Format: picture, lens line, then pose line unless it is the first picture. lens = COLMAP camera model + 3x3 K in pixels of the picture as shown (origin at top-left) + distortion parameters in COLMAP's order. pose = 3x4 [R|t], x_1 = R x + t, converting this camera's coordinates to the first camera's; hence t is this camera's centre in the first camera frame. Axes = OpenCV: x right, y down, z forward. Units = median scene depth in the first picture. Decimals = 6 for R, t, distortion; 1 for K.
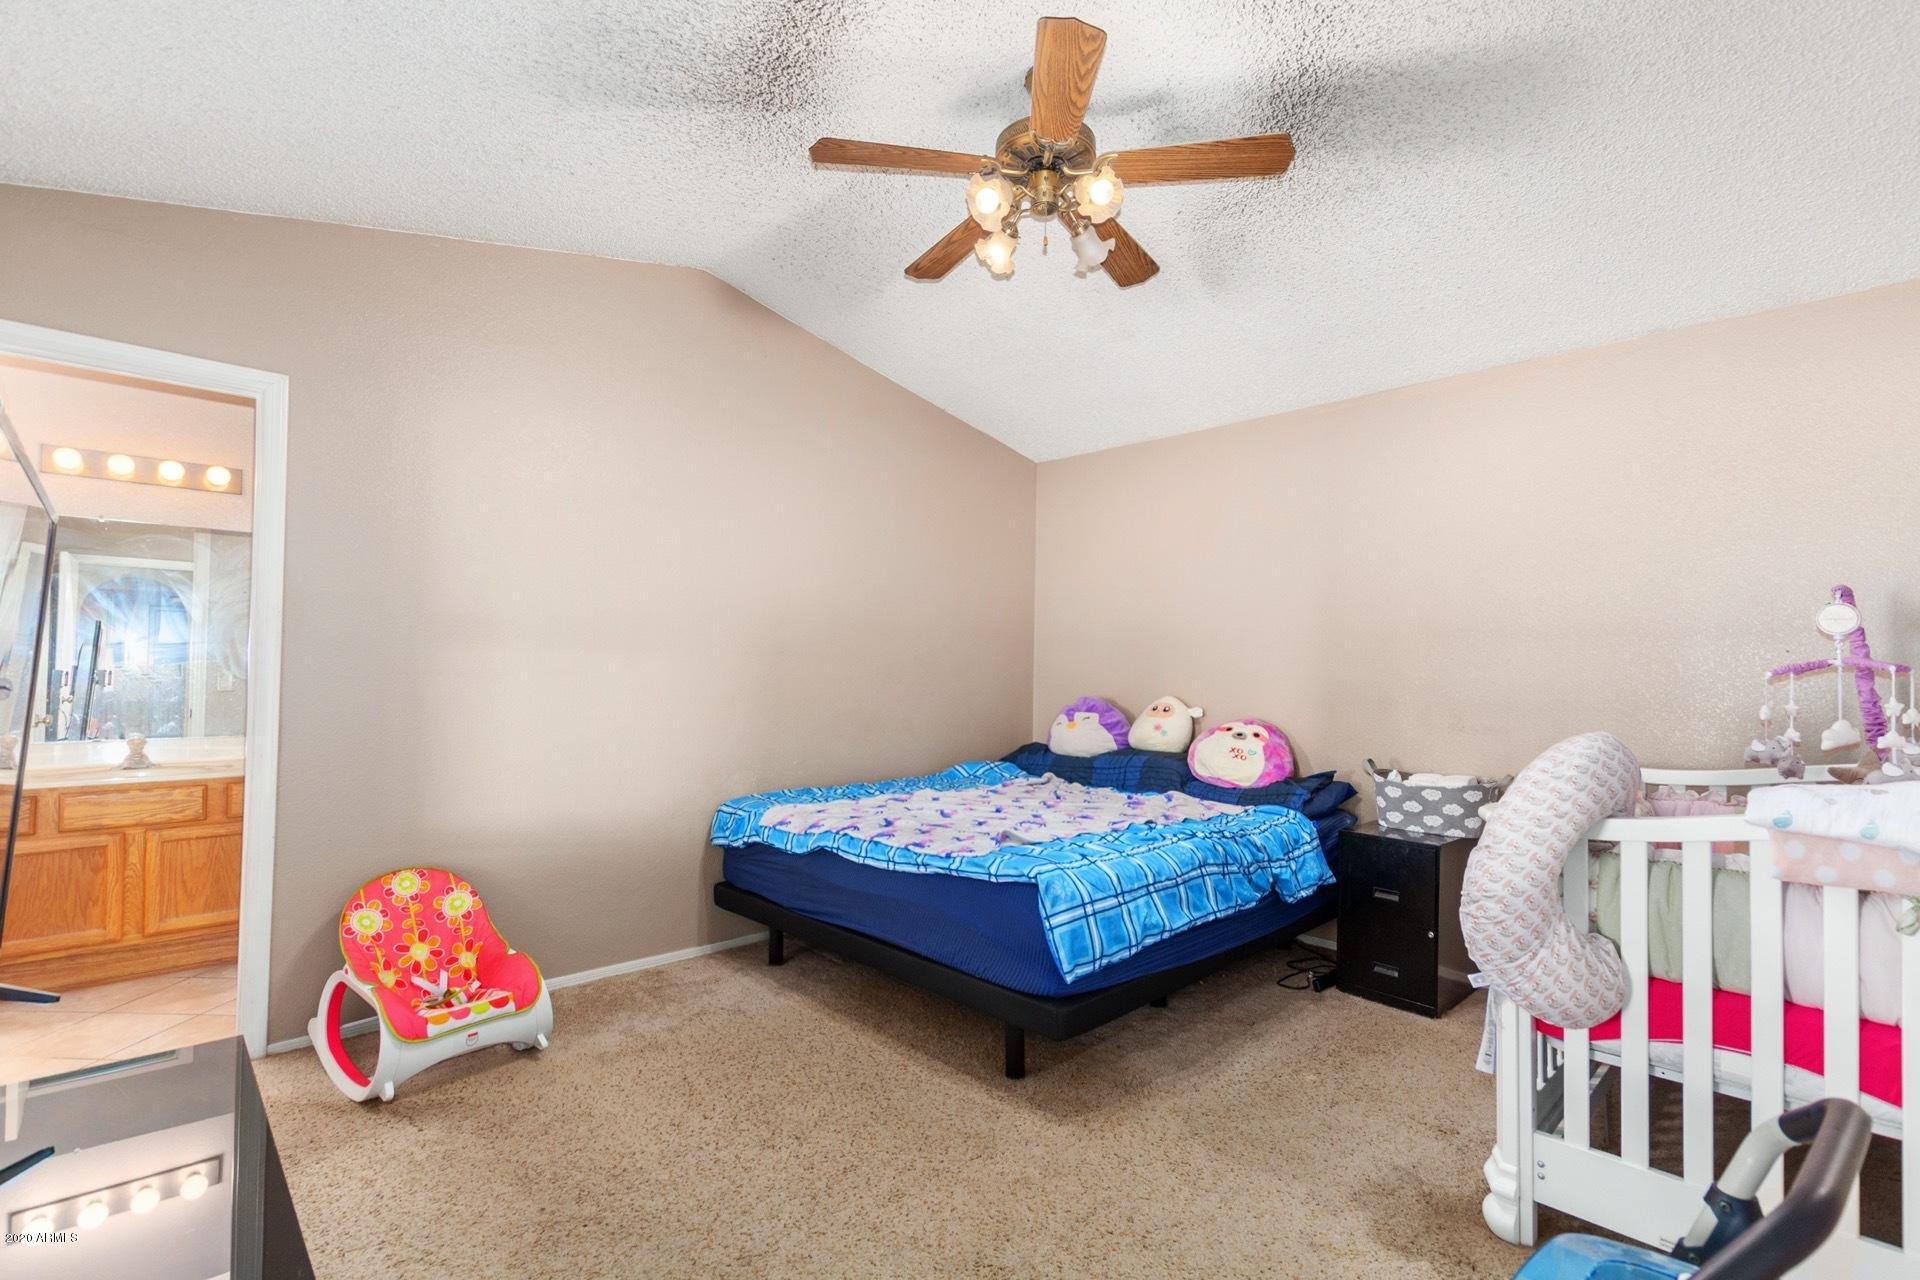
lens RADIAL K [[867.7, 0, 978.1], [0, 867.7, 663.3], [0, 0, 1]] dist [0.003698, -0.000354]
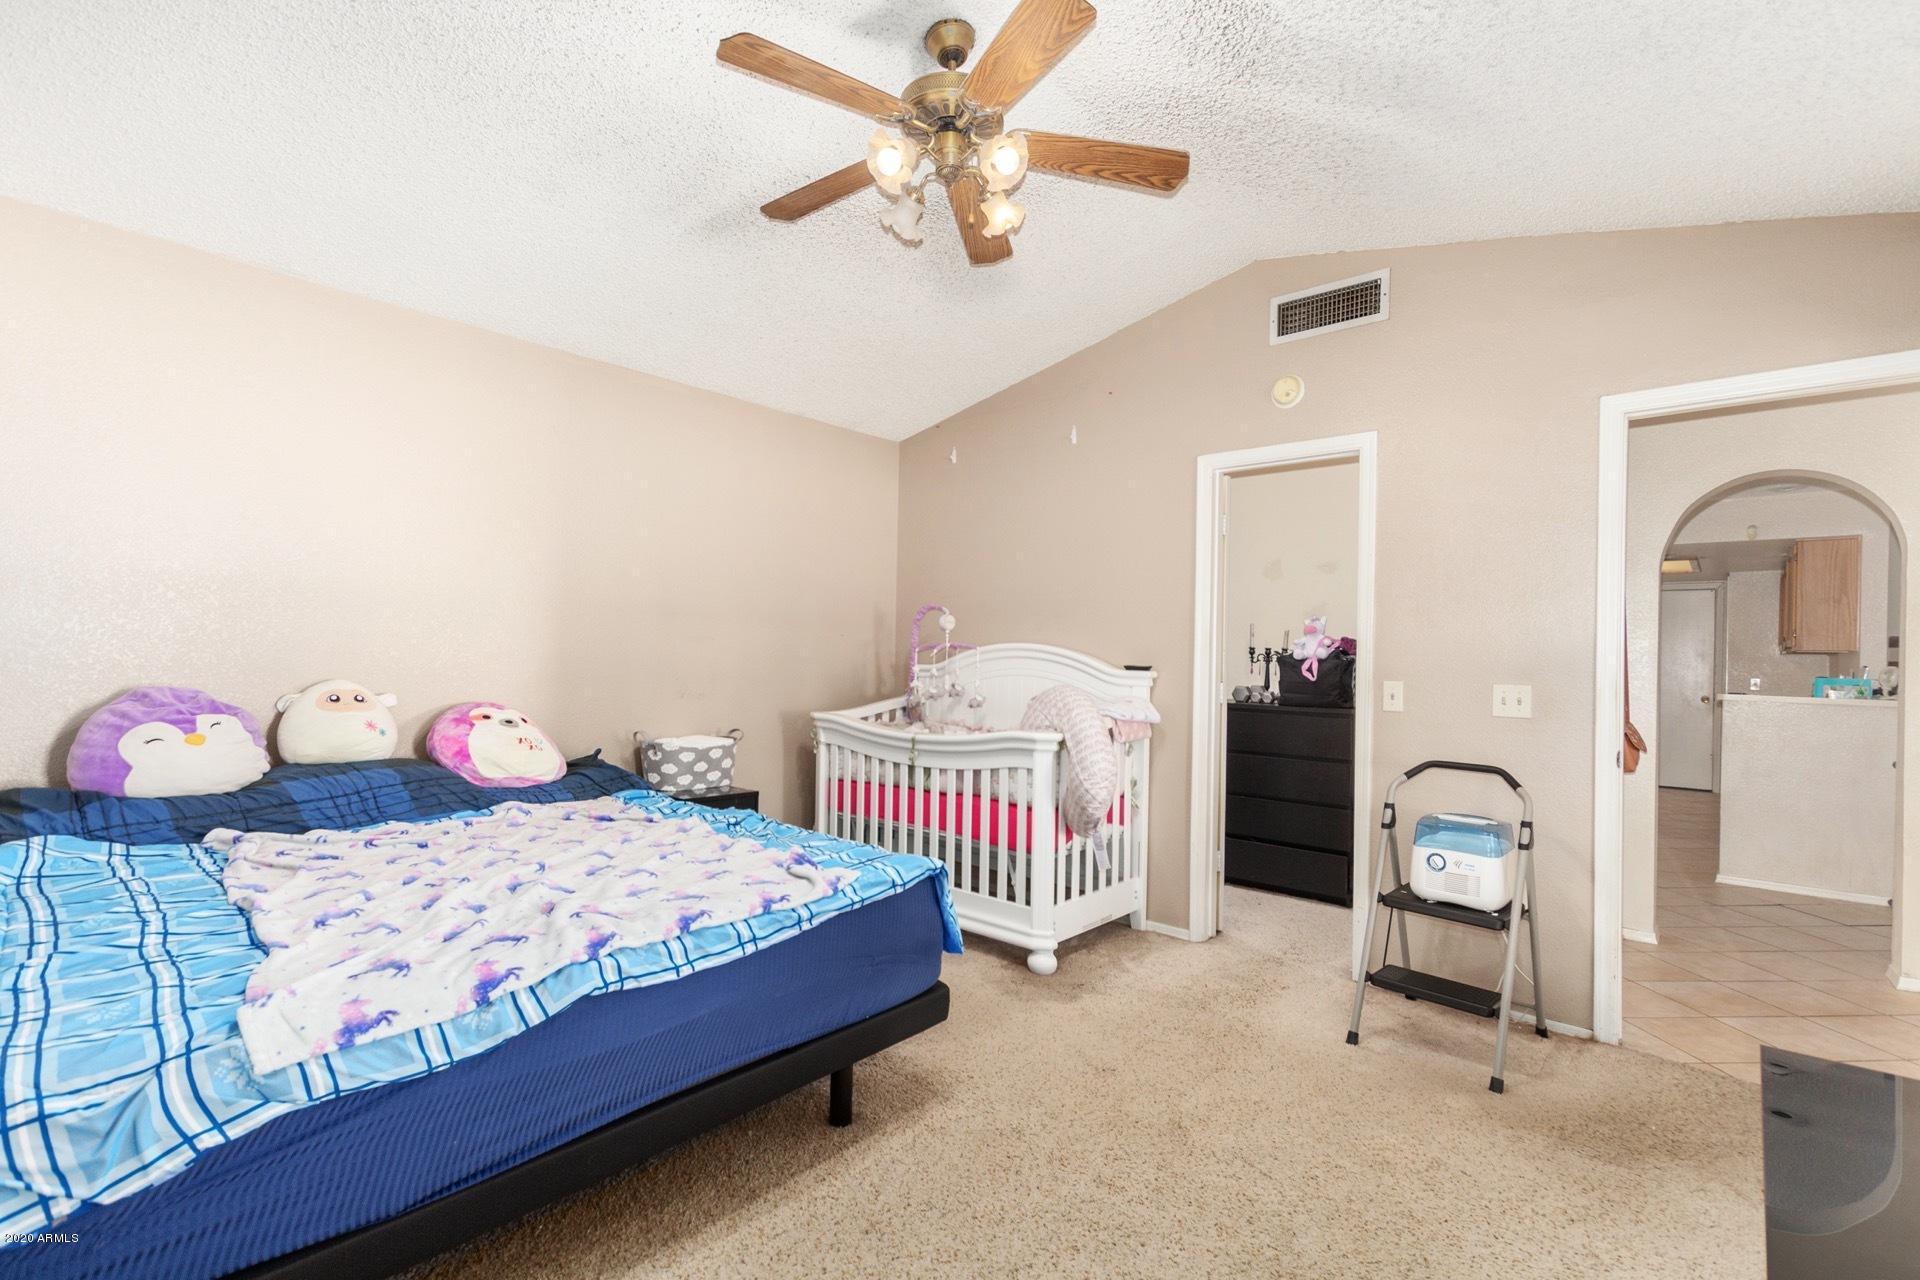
lens RADIAL K [[862.1, 0, 960.0], [0, 862.1, 640.0], [0, 0, 1]] dist [0.002811, 0.000033]
pose [[-0.068243, 0.004348, 0.997659, -0.680794], [-0.027890, 0.999591, -0.006265, -0.002961], [-0.997279, -0.028252, -0.068094, 0.785642]]
